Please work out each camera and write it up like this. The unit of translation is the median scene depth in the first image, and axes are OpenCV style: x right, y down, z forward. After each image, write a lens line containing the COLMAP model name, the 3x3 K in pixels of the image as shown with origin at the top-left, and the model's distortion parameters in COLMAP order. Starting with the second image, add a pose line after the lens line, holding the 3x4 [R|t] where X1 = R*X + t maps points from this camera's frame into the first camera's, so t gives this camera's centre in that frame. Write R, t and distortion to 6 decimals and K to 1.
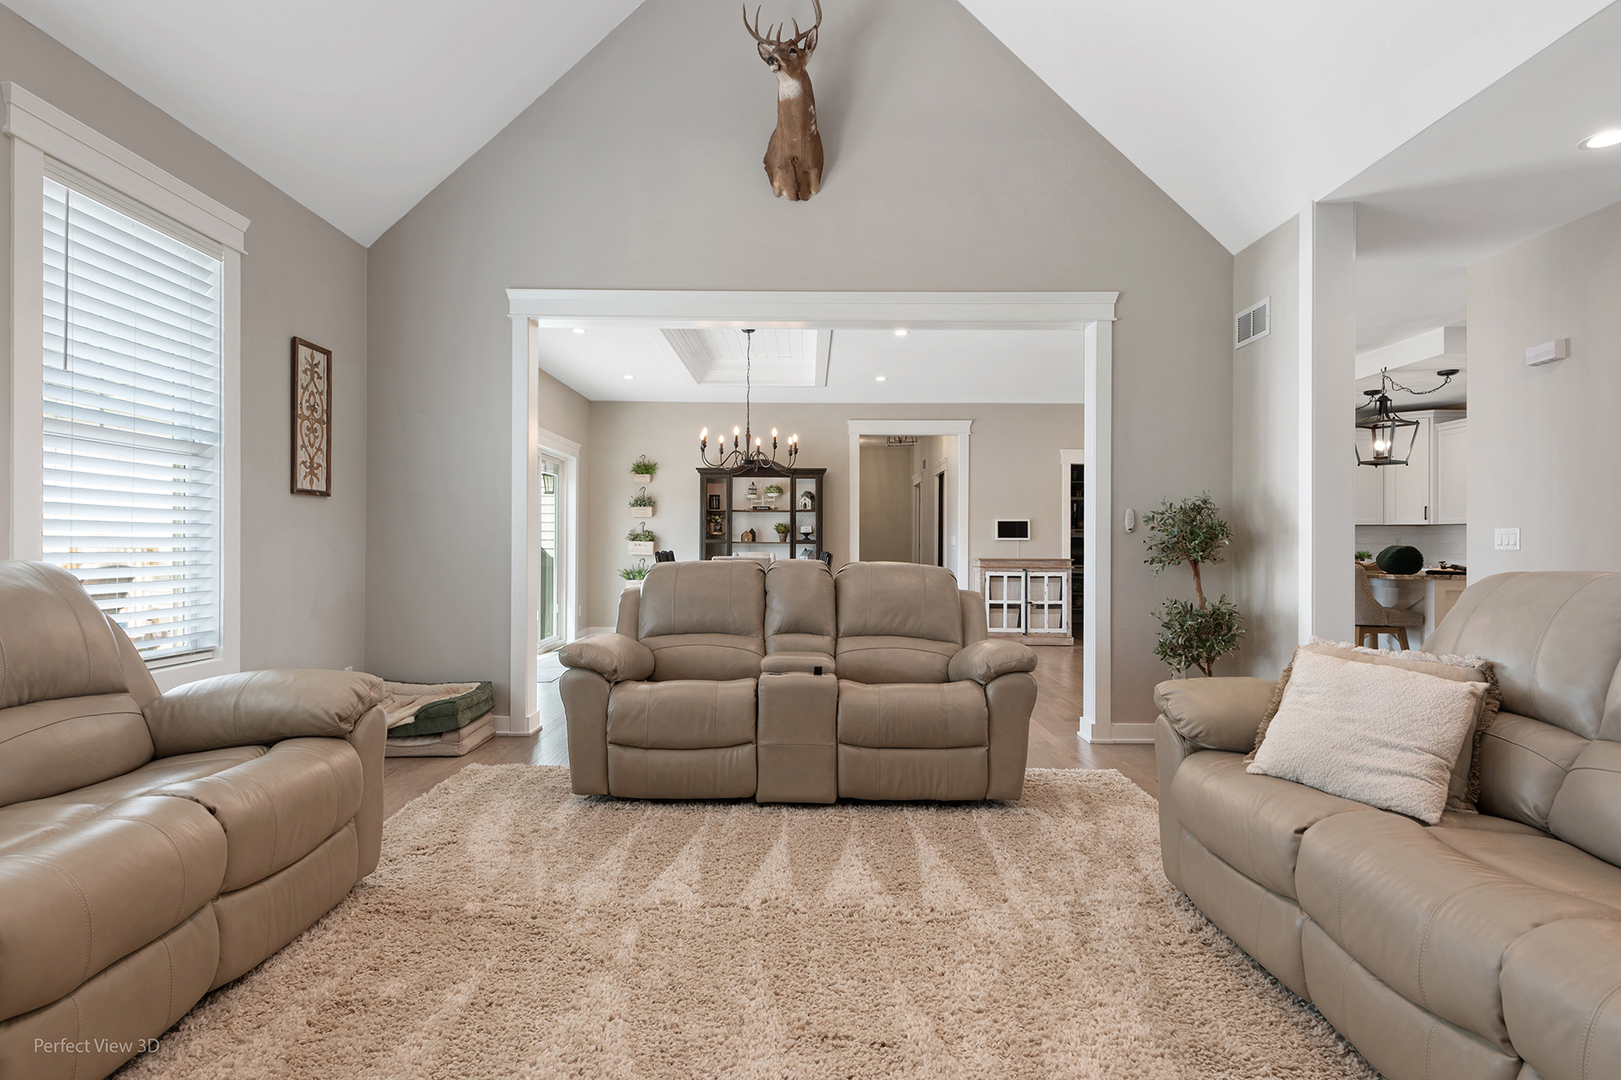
lens RADIAL K [[851.9, 0, 805.9], [0, 851.9, 532.6], [0, 0, 1]] dist [0.016085, -0.014525]
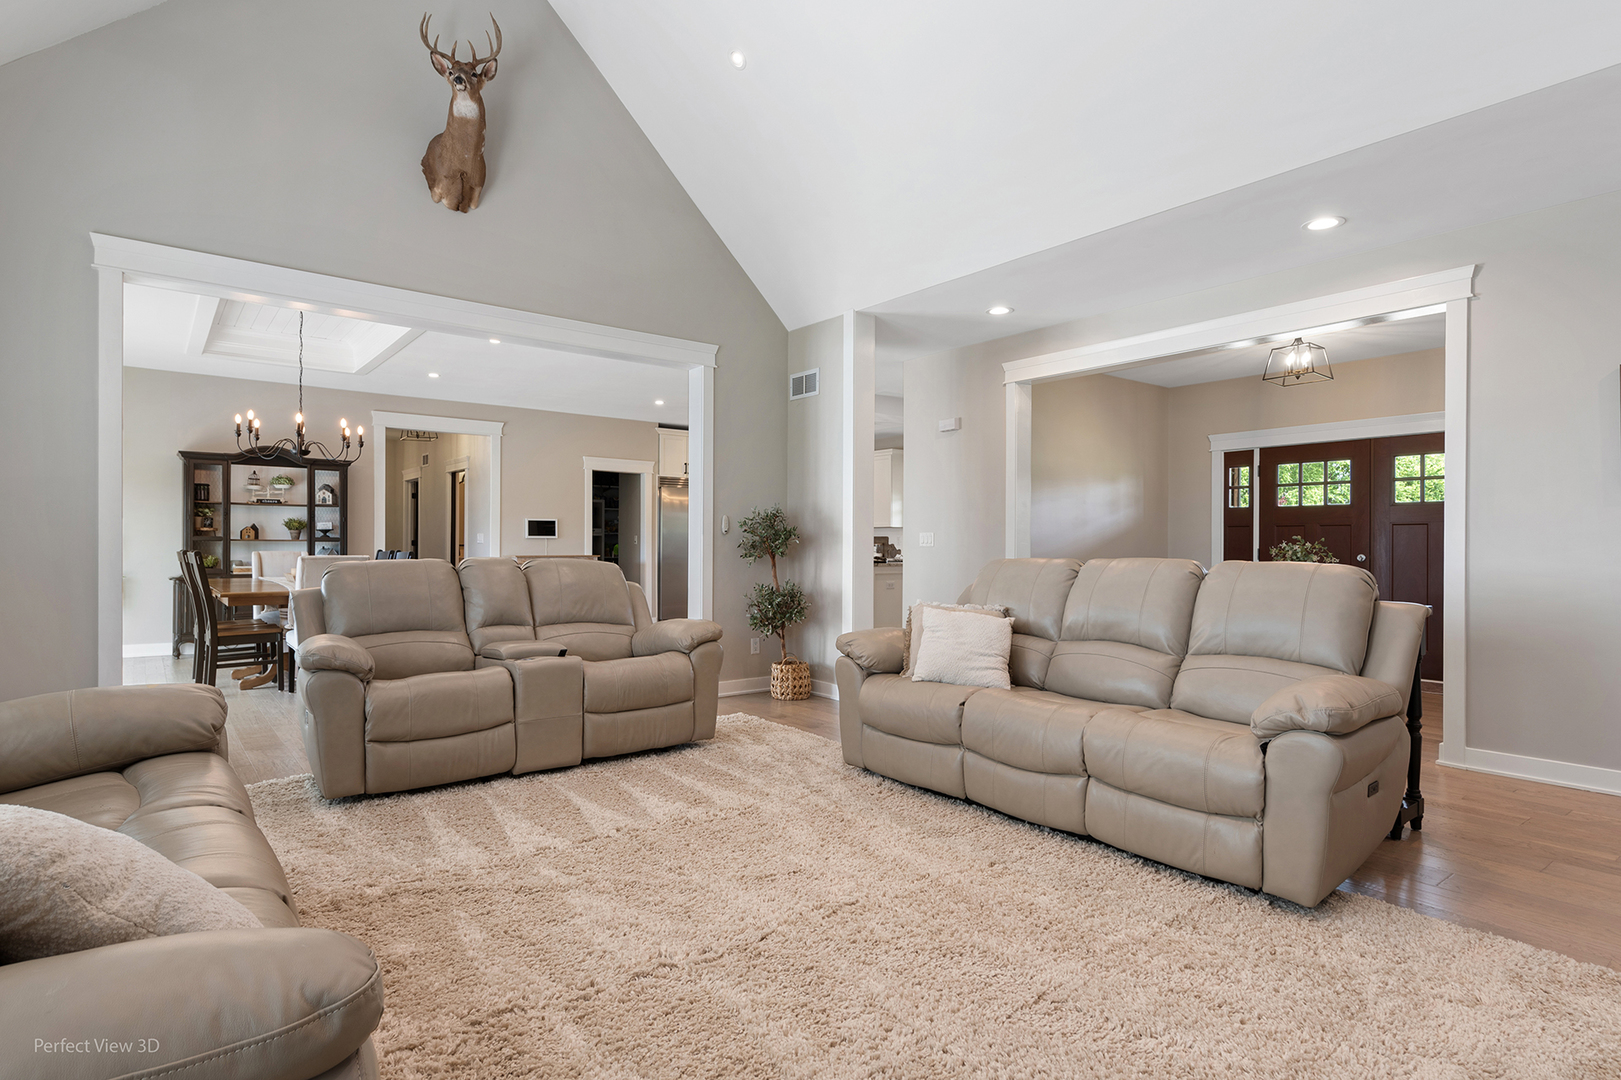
lens RADIAL K [[851.9, 0, 805.9], [0, 851.9, 532.6], [0, 0, 1]] dist [0.016085, -0.014525]
pose [[0.776272, 0.007773, 0.630350, -0.391846], [-0.010083, 0.999949, 0.000086, -0.003836], [-0.630318, -0.006423, 0.776311, -0.088113]]
